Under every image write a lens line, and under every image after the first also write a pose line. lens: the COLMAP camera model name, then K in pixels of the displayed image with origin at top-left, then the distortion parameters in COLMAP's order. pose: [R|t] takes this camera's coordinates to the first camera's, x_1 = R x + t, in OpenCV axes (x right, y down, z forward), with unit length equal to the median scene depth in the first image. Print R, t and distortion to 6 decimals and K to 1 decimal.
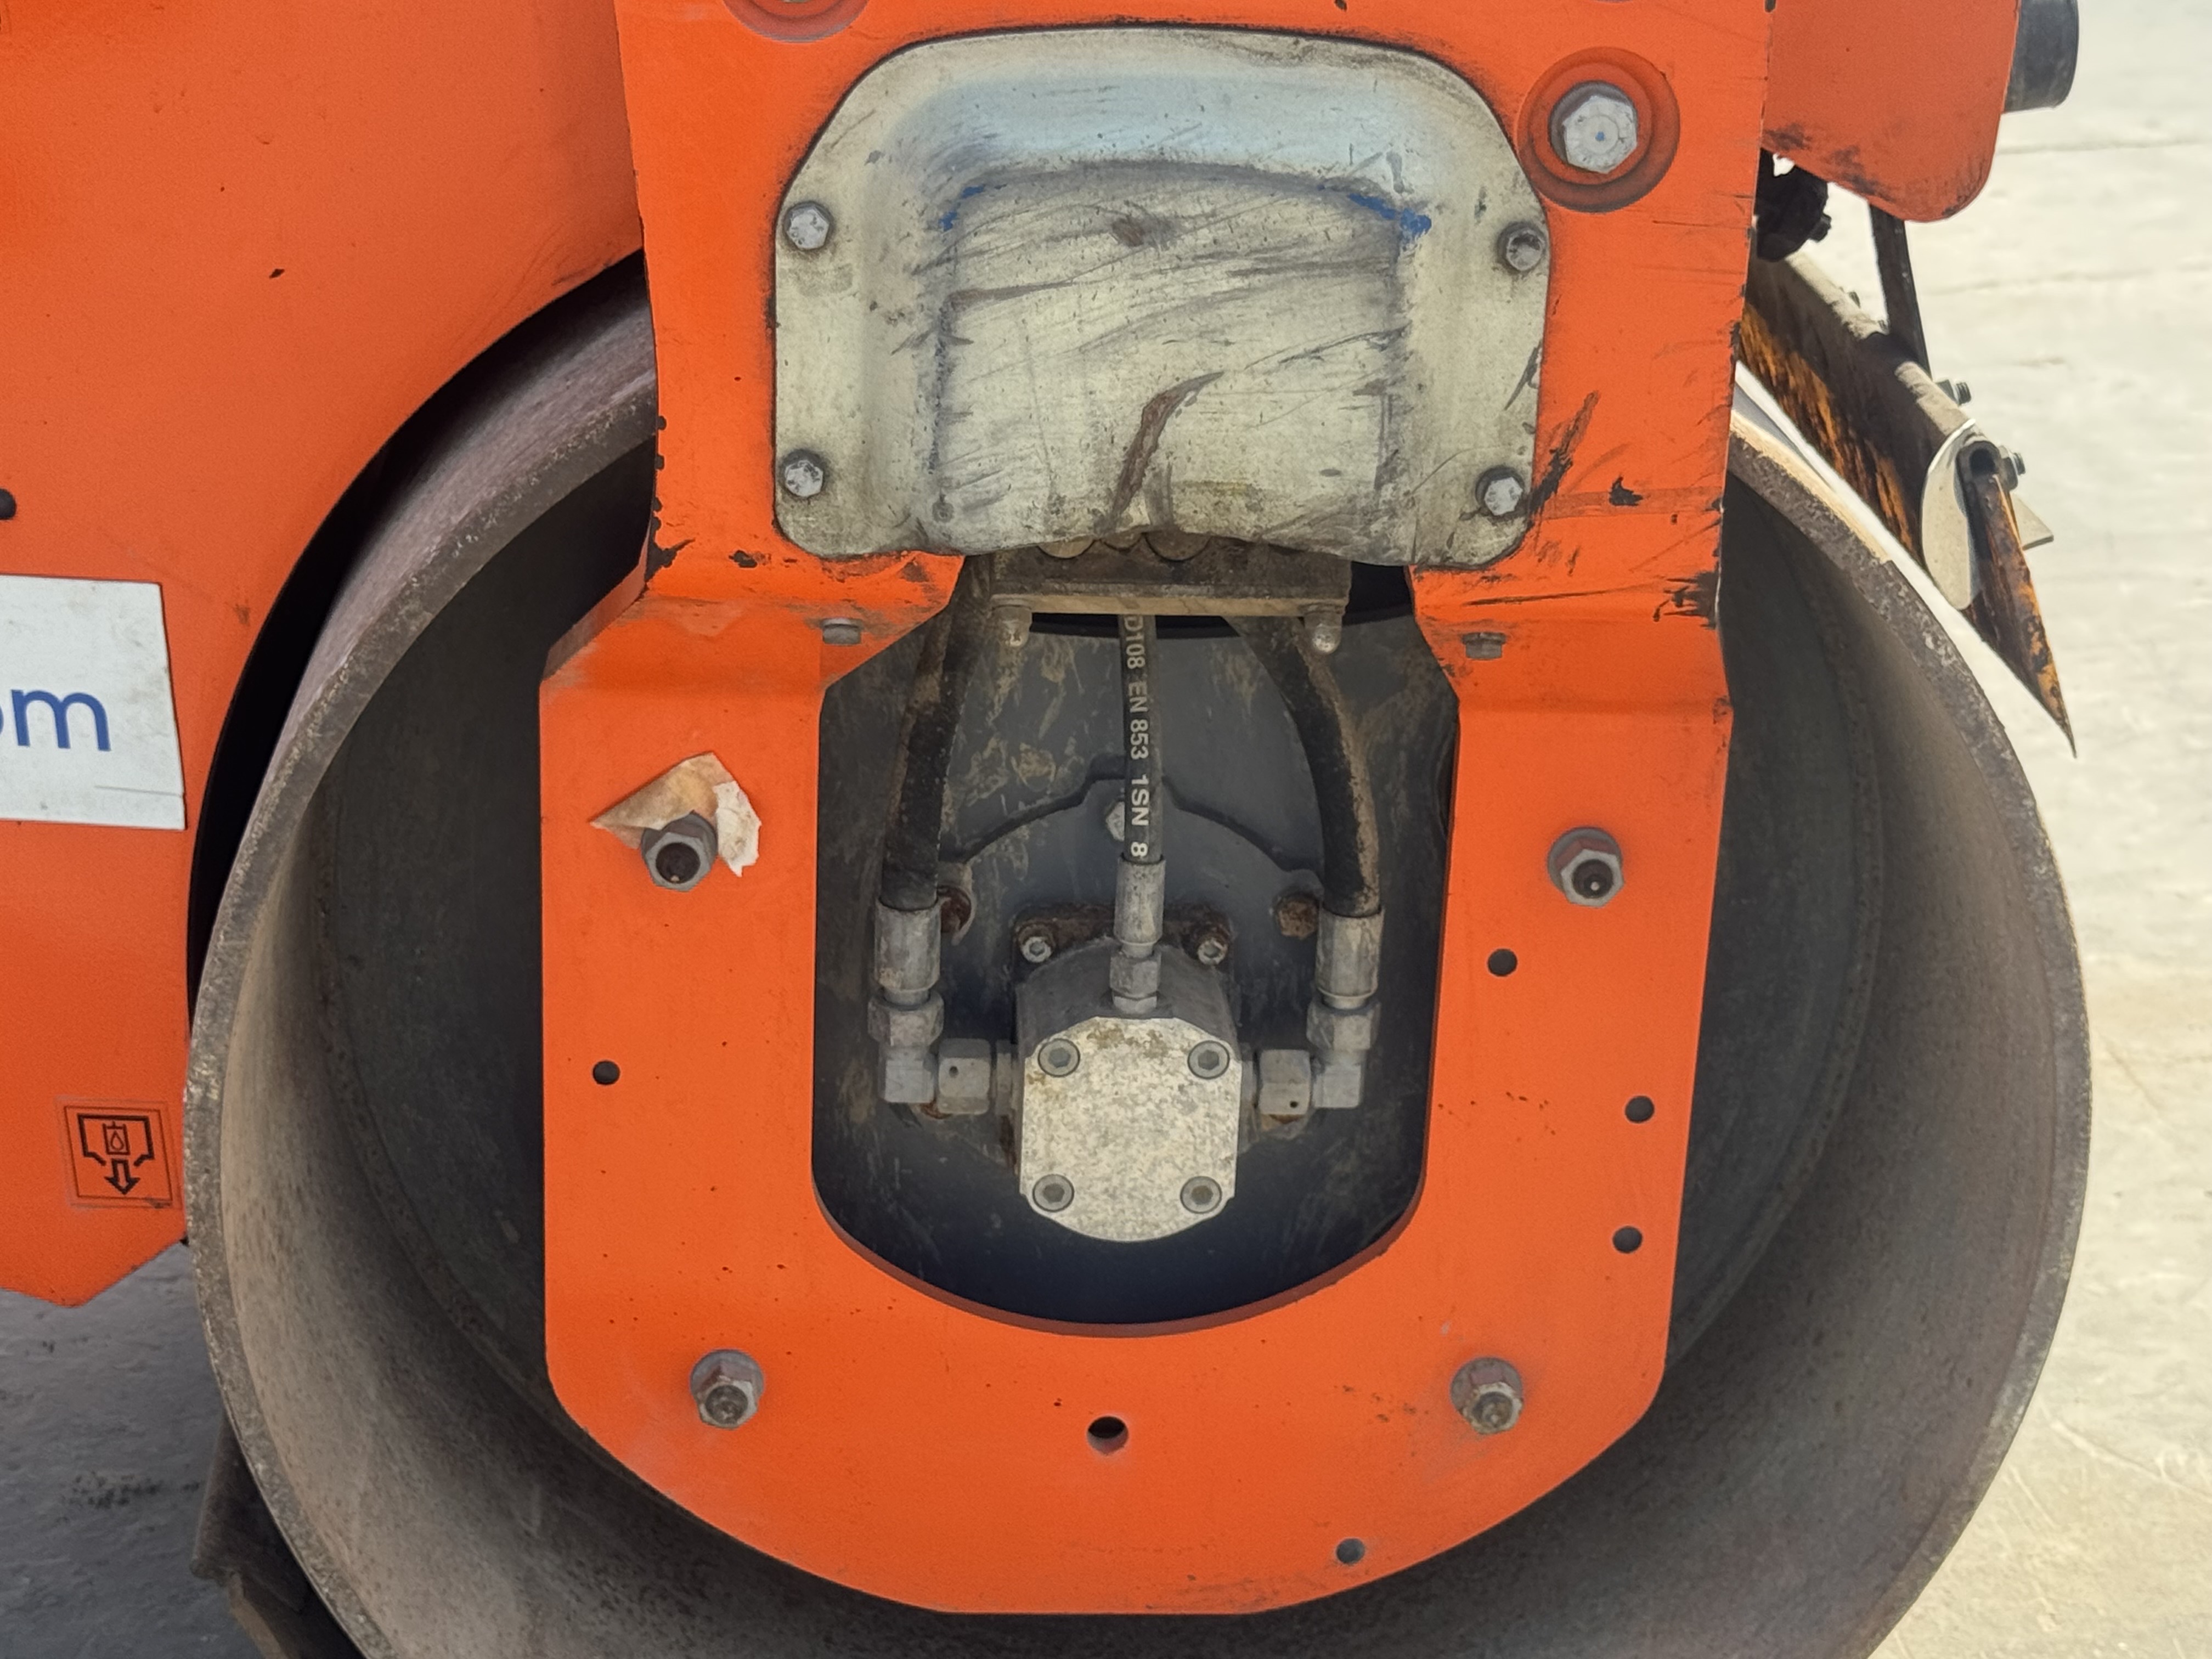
lens RADIAL K [[3912.1, 0, 1128.3], [0, 3912.1, 737.1], [0, 0, 1]] dist [0.205185, 0.000000]
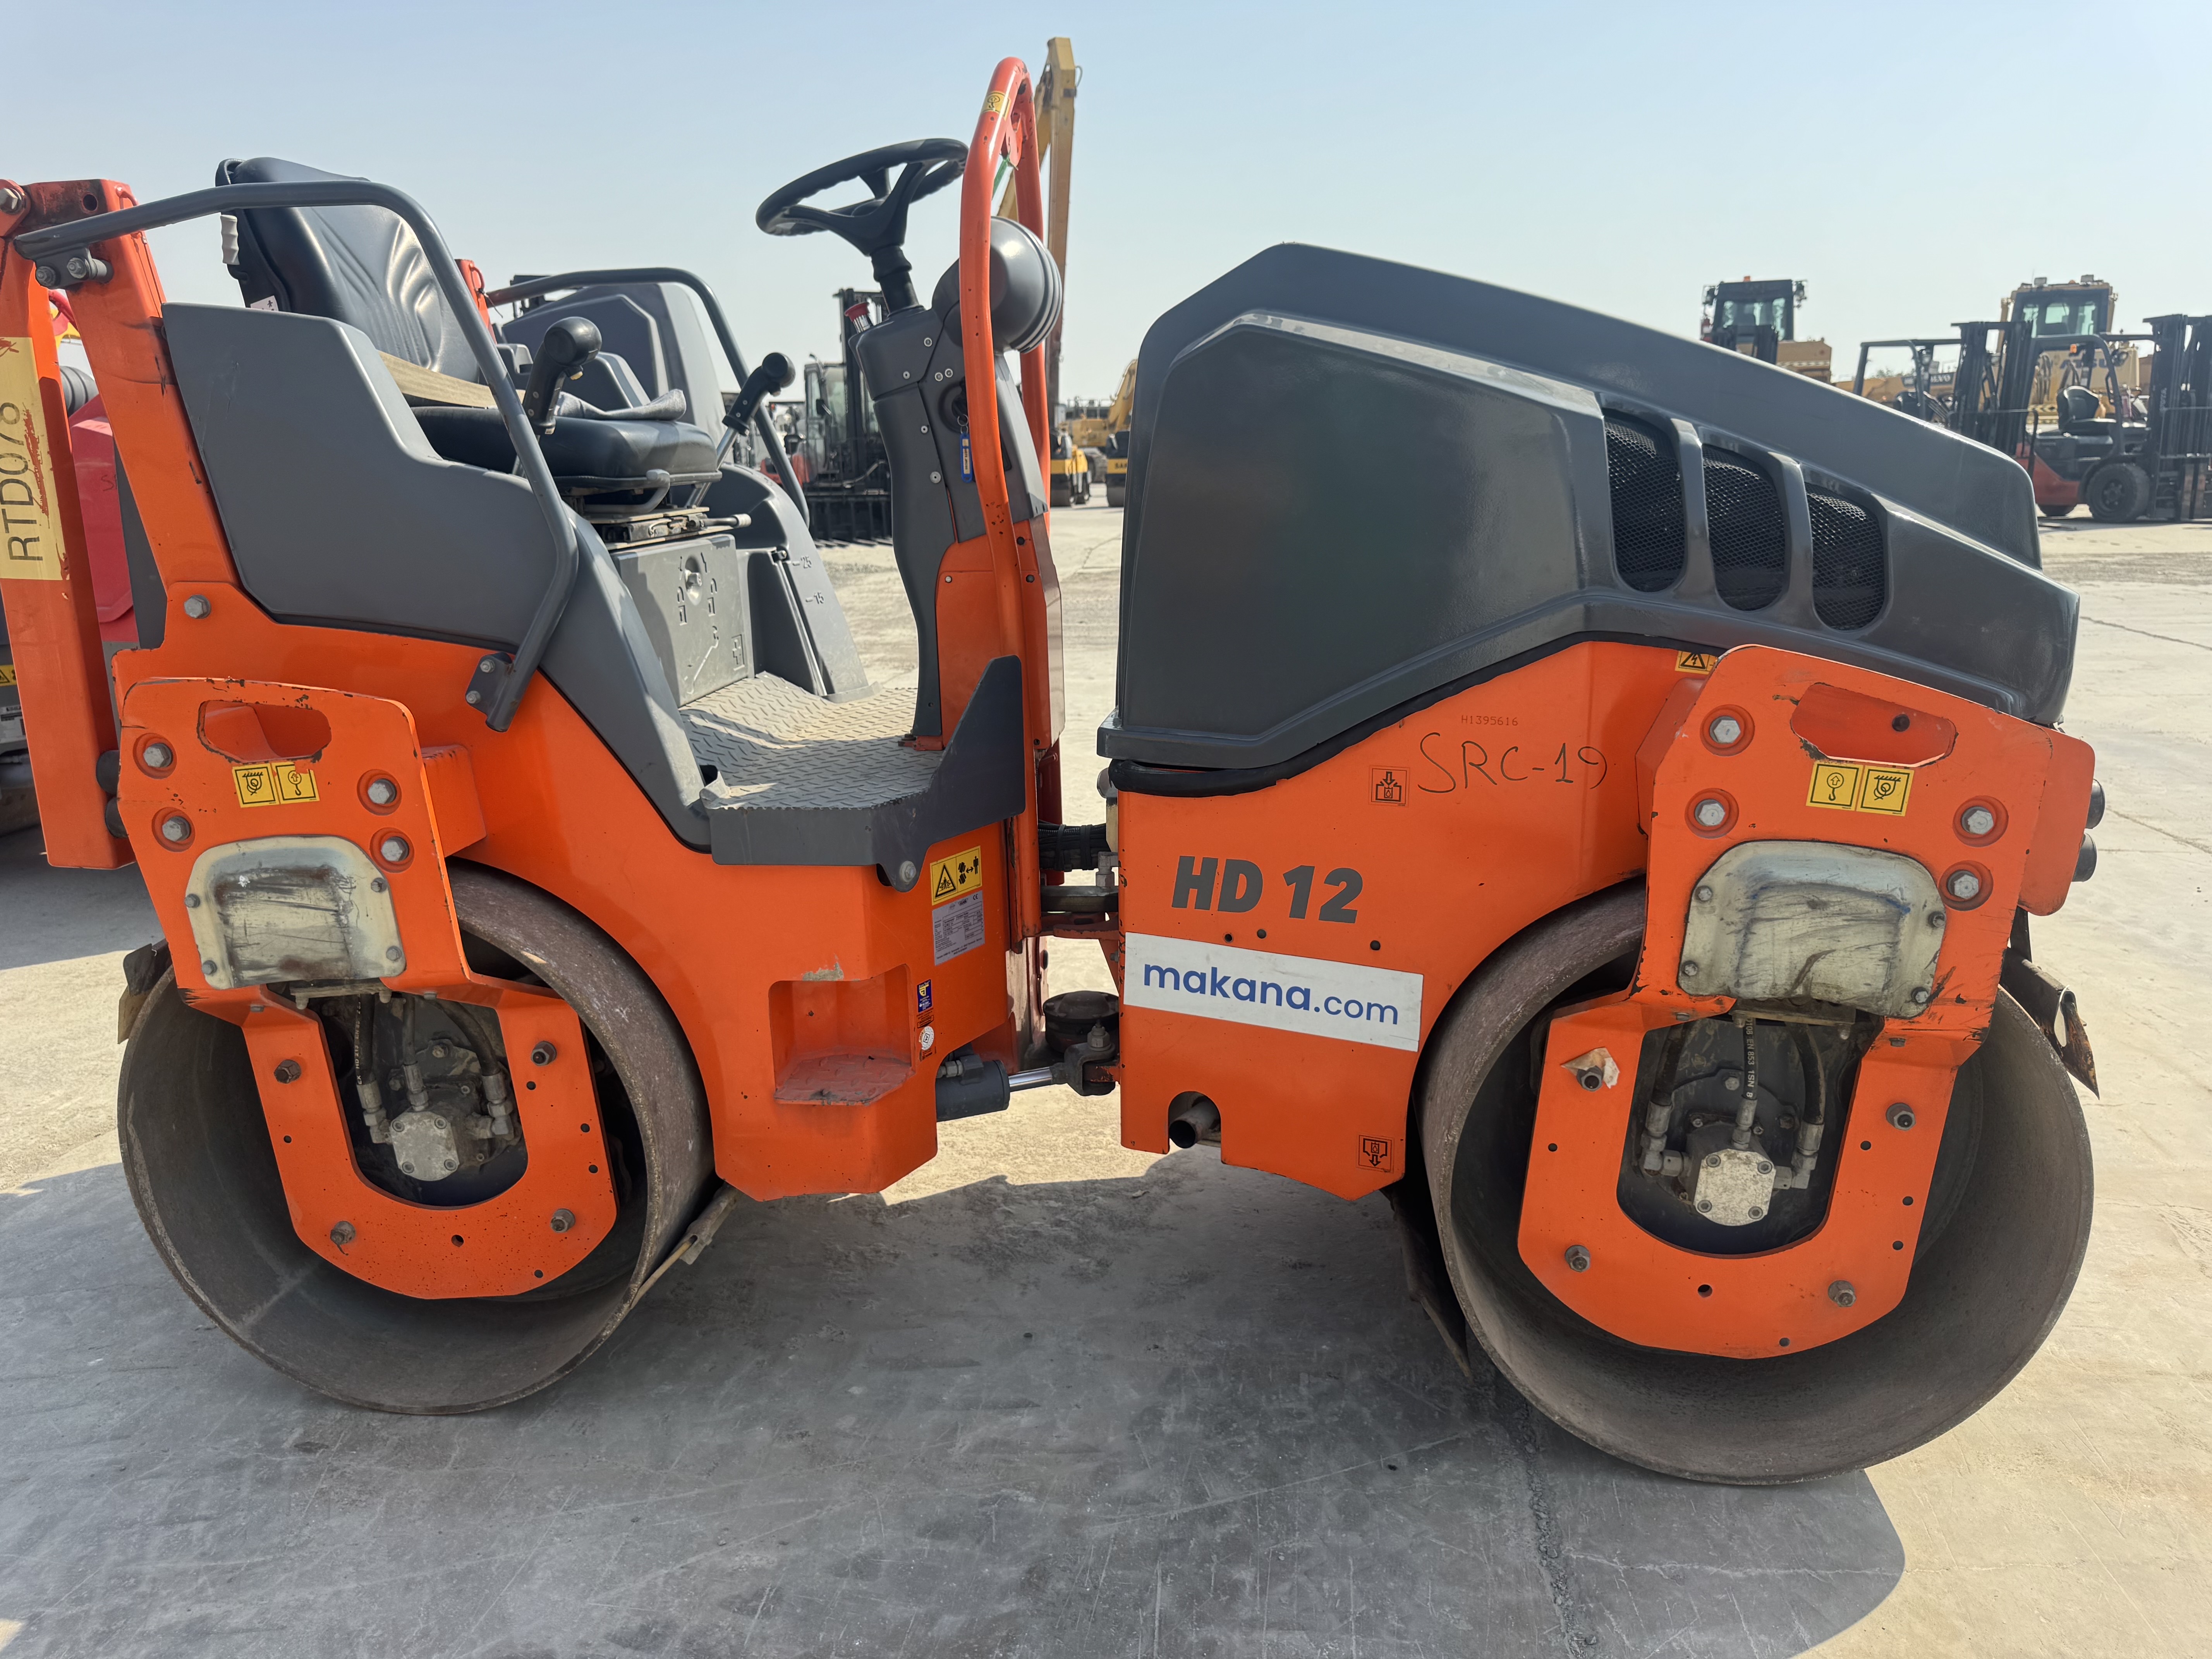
lens RADIAL K [[1575.8, 0, 1102.6], [0, 1575.8, 808.2], [0, 0, 1]] dist [0.026169, -0.035140]
pose [[0.981353, 0.079787, -0.174870, -0.333614], [-0.100088, 0.988822, -0.110519, -0.005768], [0.164098, 0.125960, 0.978369, -0.351109]]
